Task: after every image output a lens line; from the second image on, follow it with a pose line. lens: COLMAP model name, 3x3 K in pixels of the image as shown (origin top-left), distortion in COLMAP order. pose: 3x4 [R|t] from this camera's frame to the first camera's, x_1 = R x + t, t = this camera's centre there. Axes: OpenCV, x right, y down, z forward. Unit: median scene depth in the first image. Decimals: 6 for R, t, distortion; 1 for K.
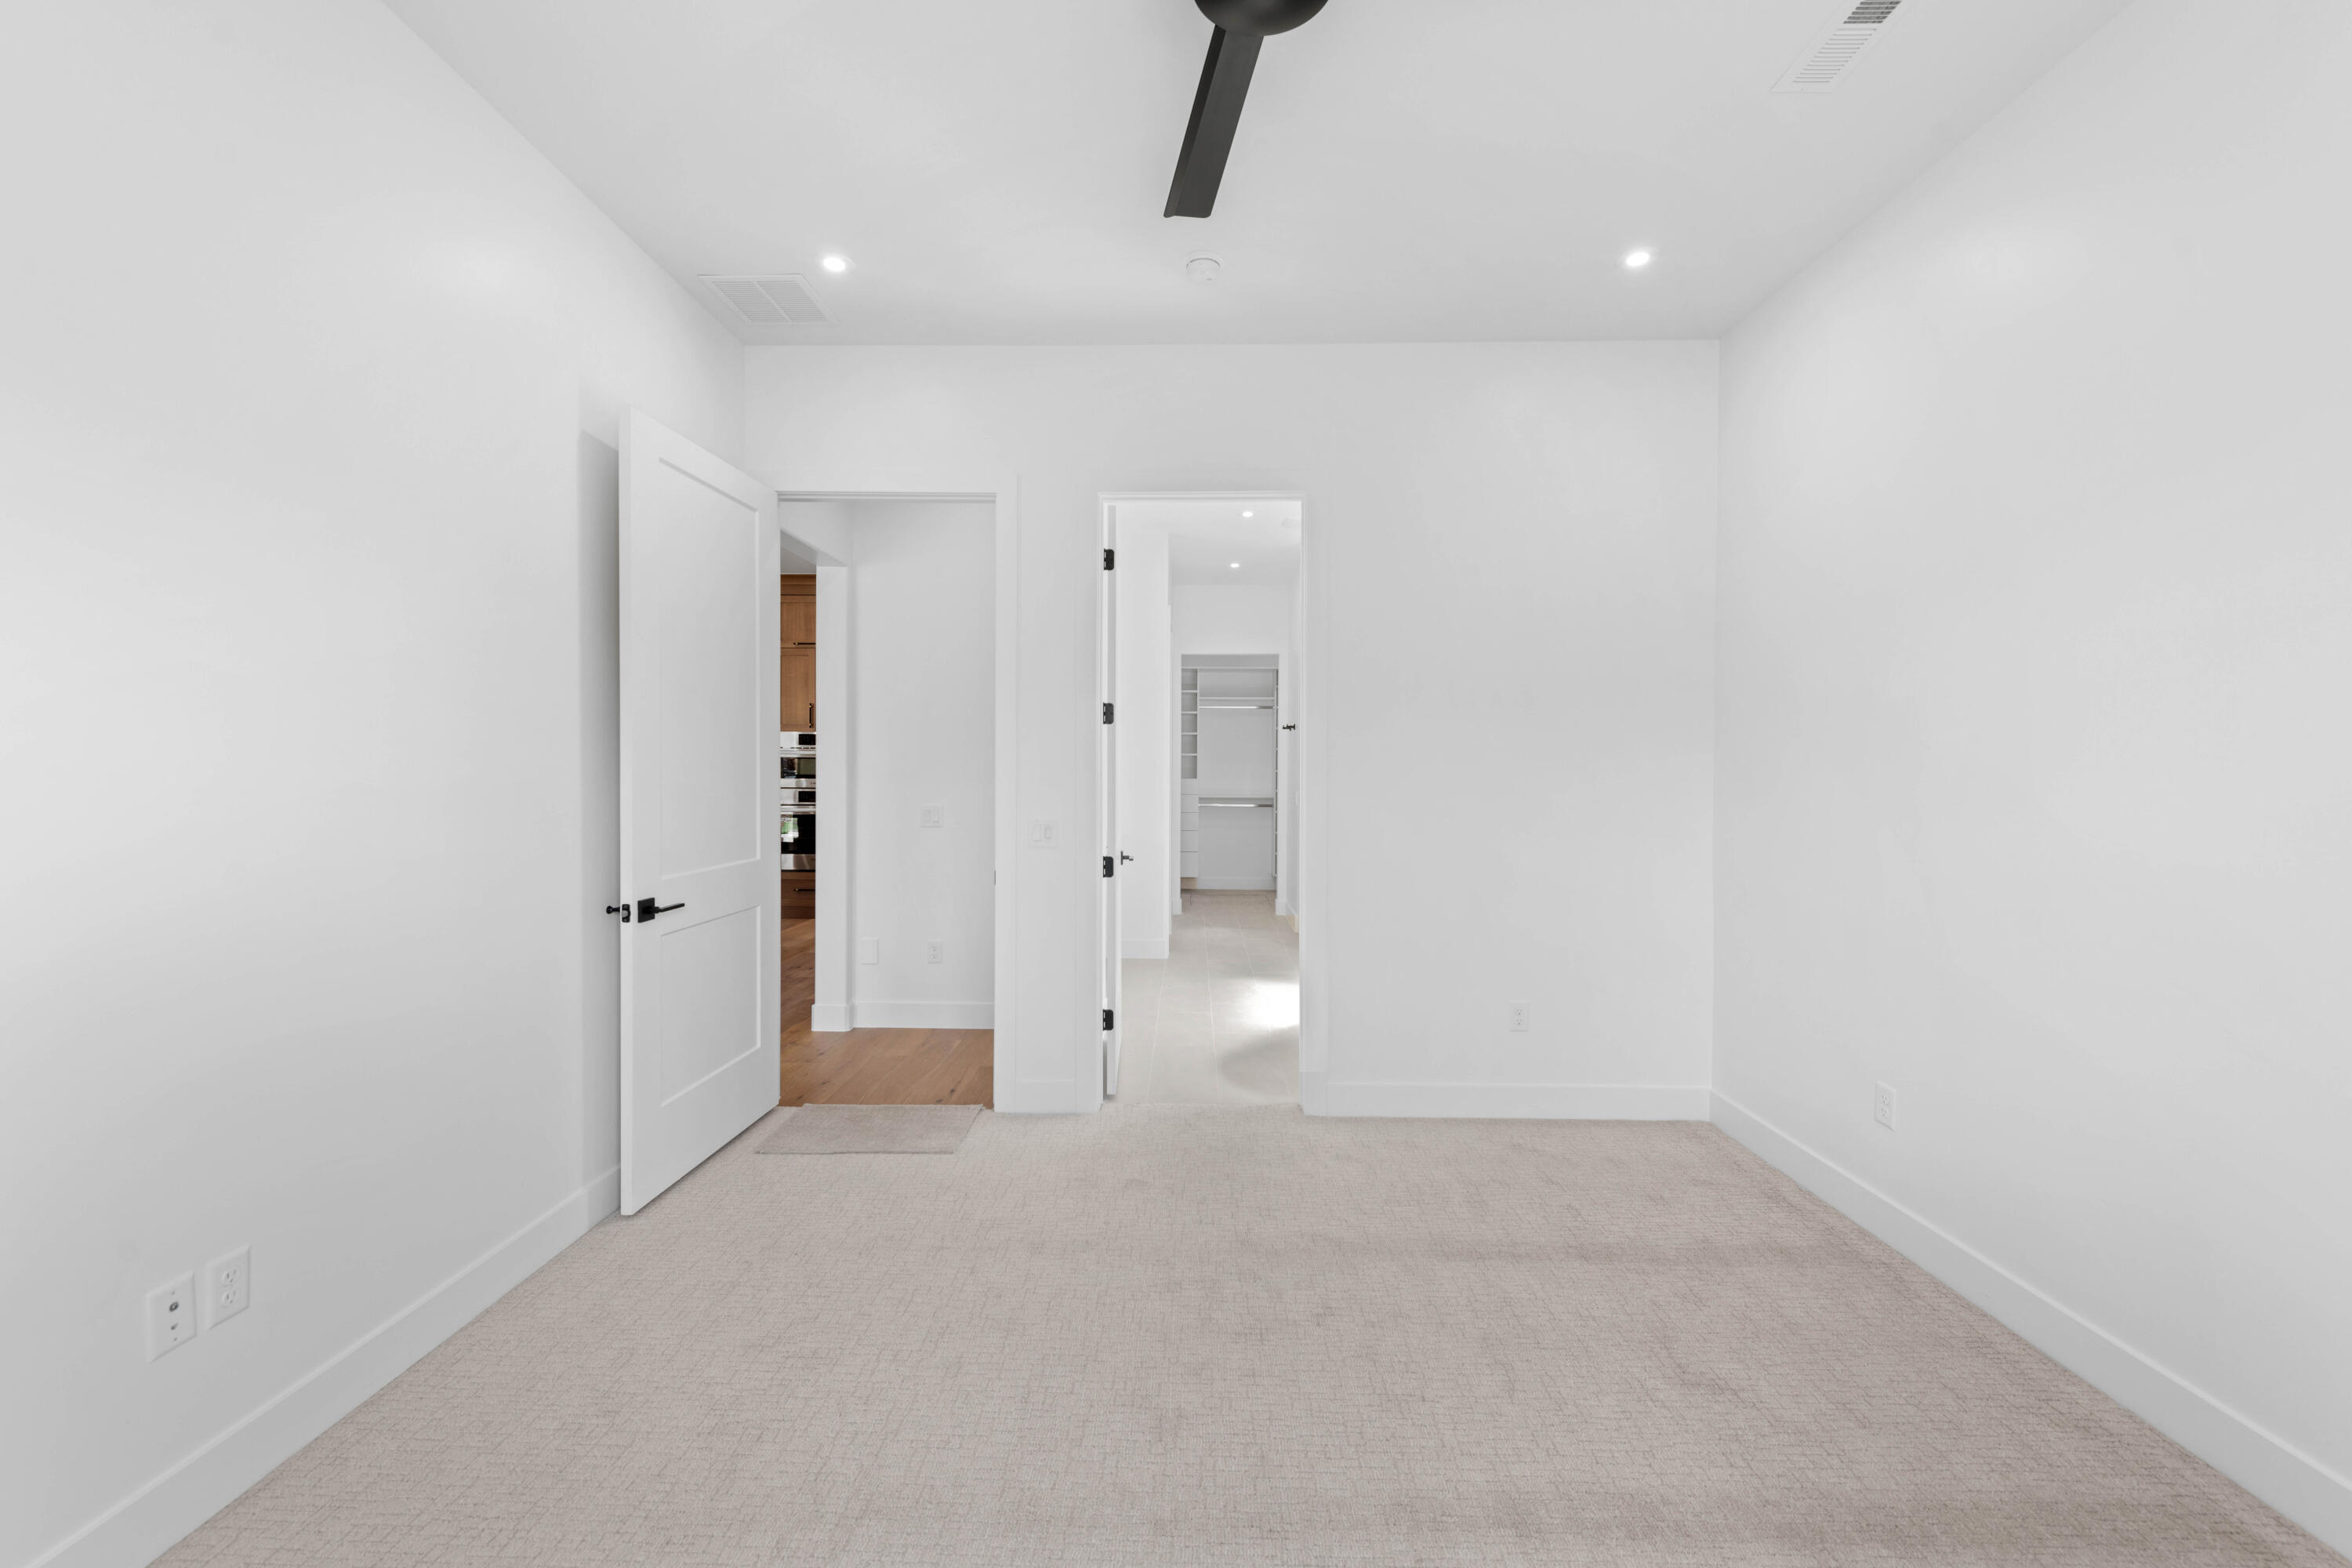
lens RADIAL K [[945.4, 0, 1177.6], [0, 945.4, 774.6], [0, 0, 1]] dist [0.014193, -0.004344]
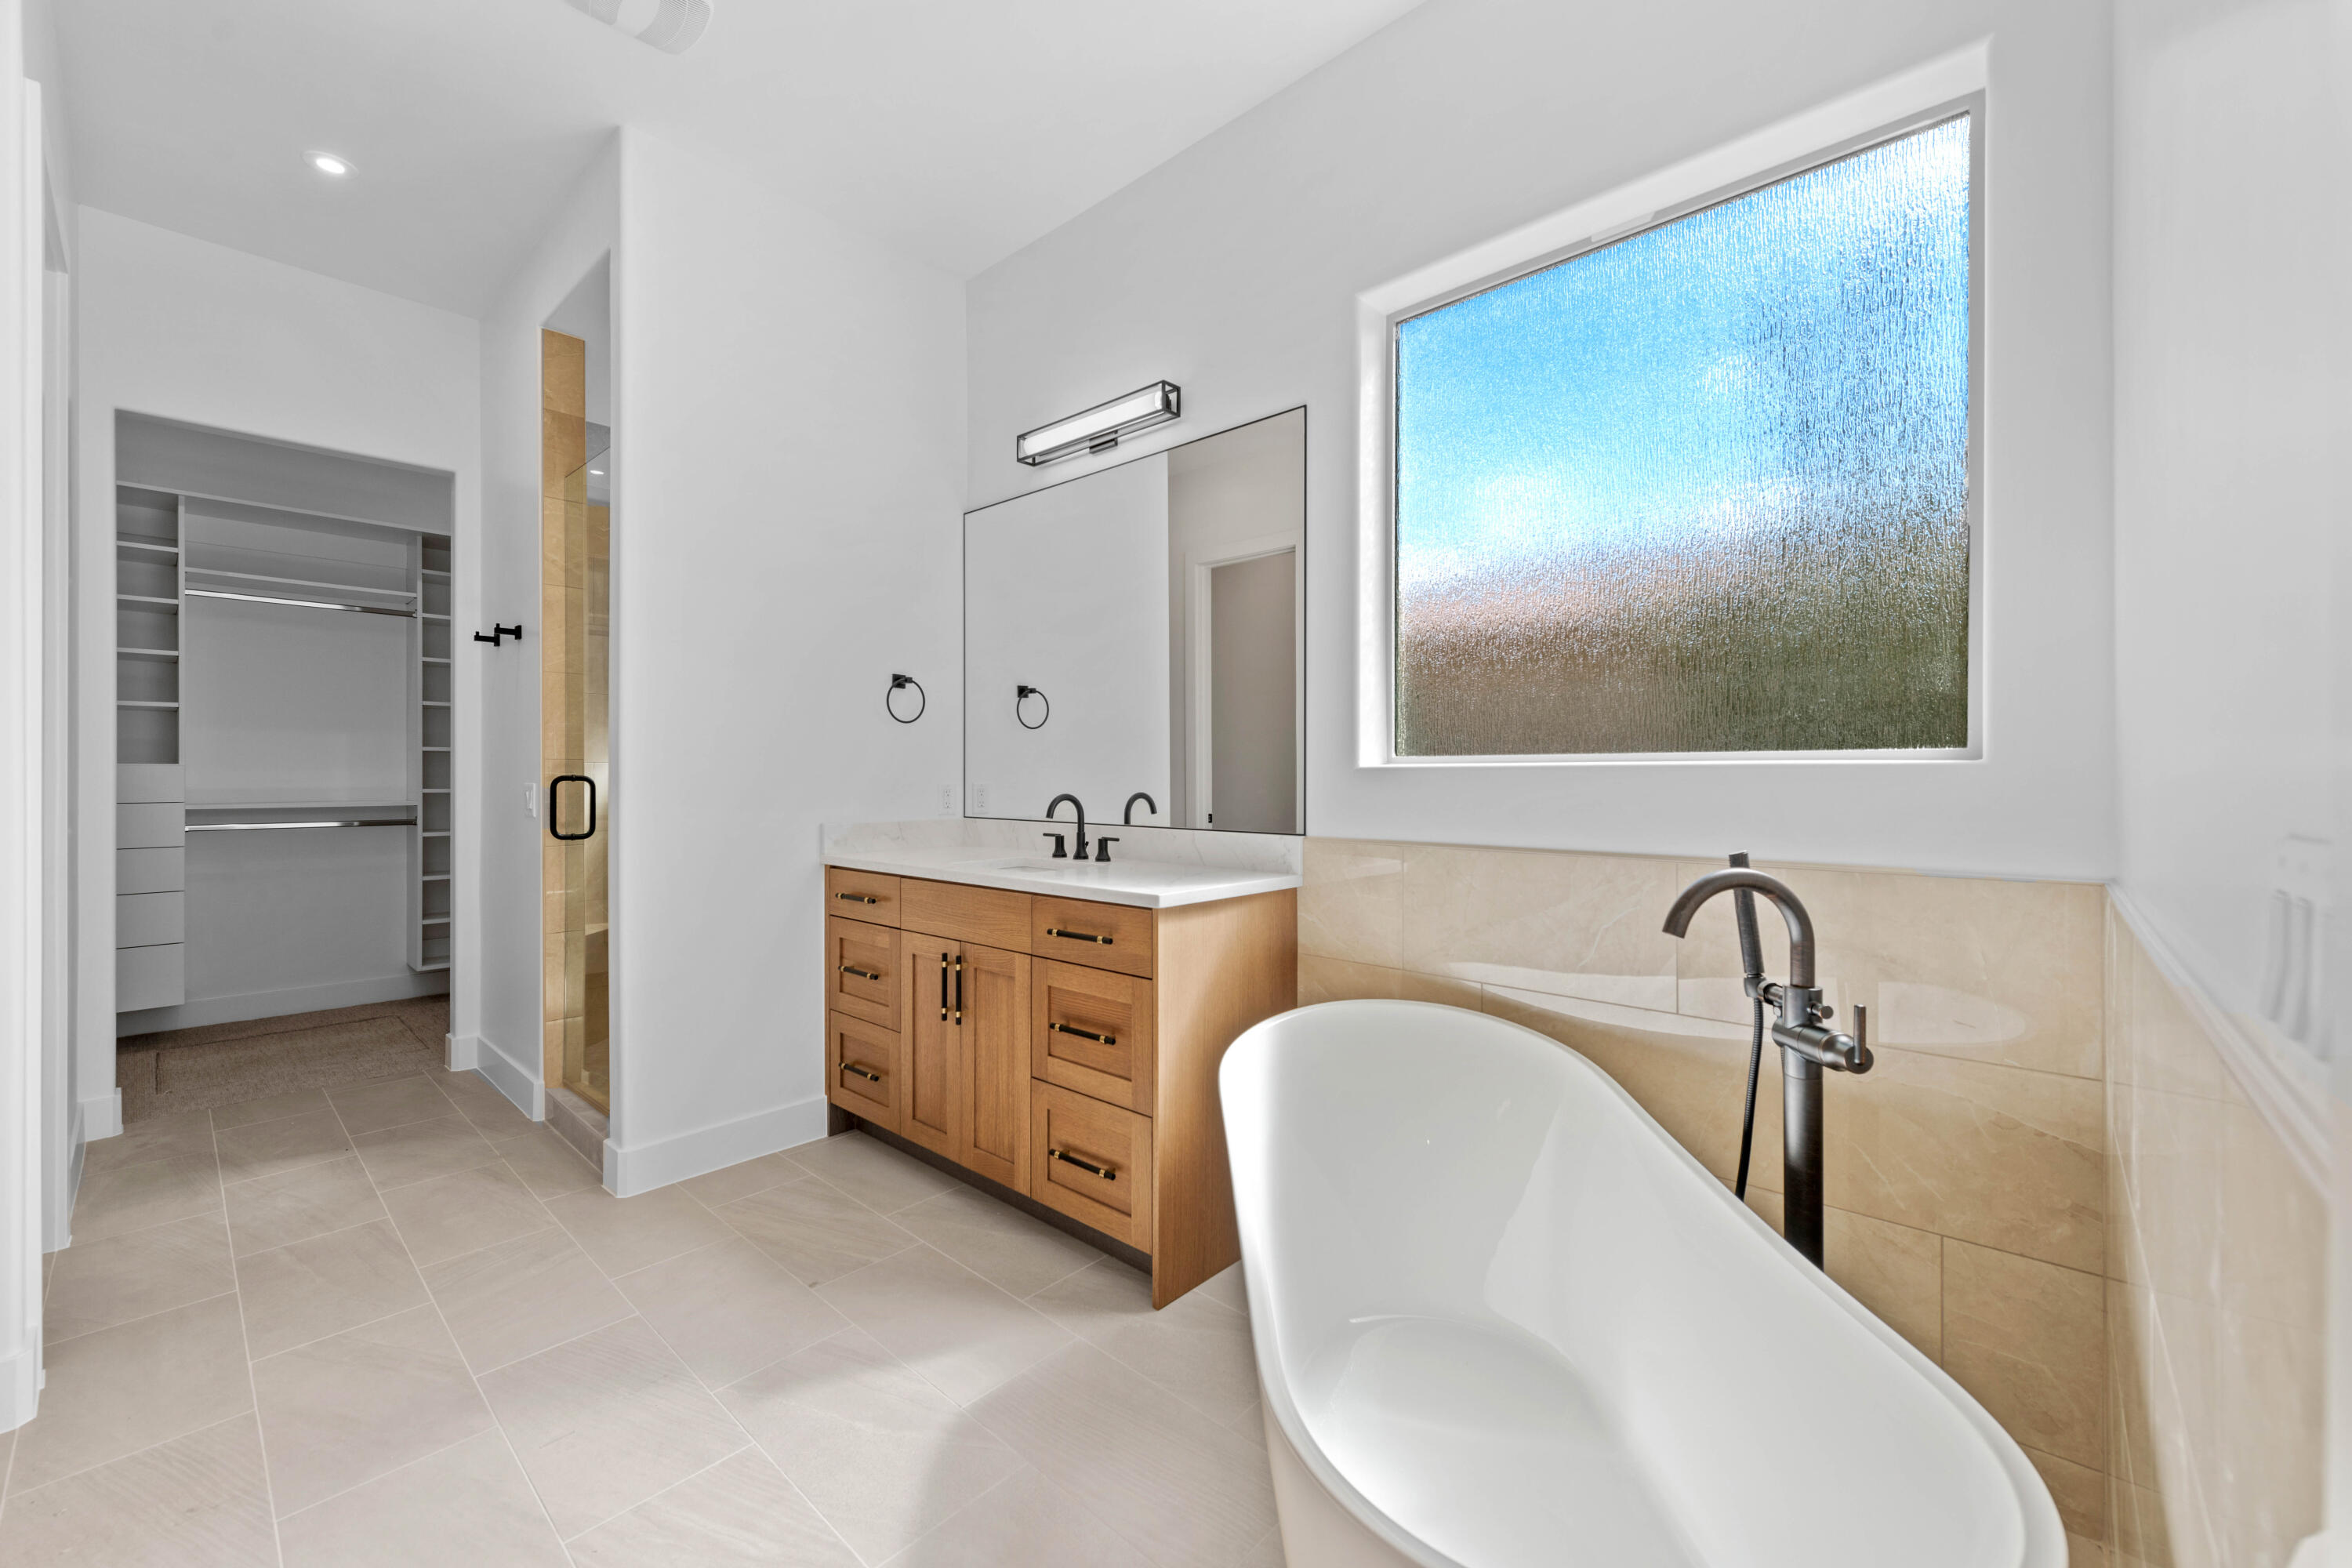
lens RADIAL K [[945.4, 0, 1191.6], [0, 945.4, 773.5], [0, 0, 1]] dist [0.014193, -0.004344]
pose [[0.664028, -0.003553, 0.747699, 0.002942], [0.008638, 0.999958, -0.002919, 0.014278], [-0.747657, 0.008397, 0.664031, 0.402441]]
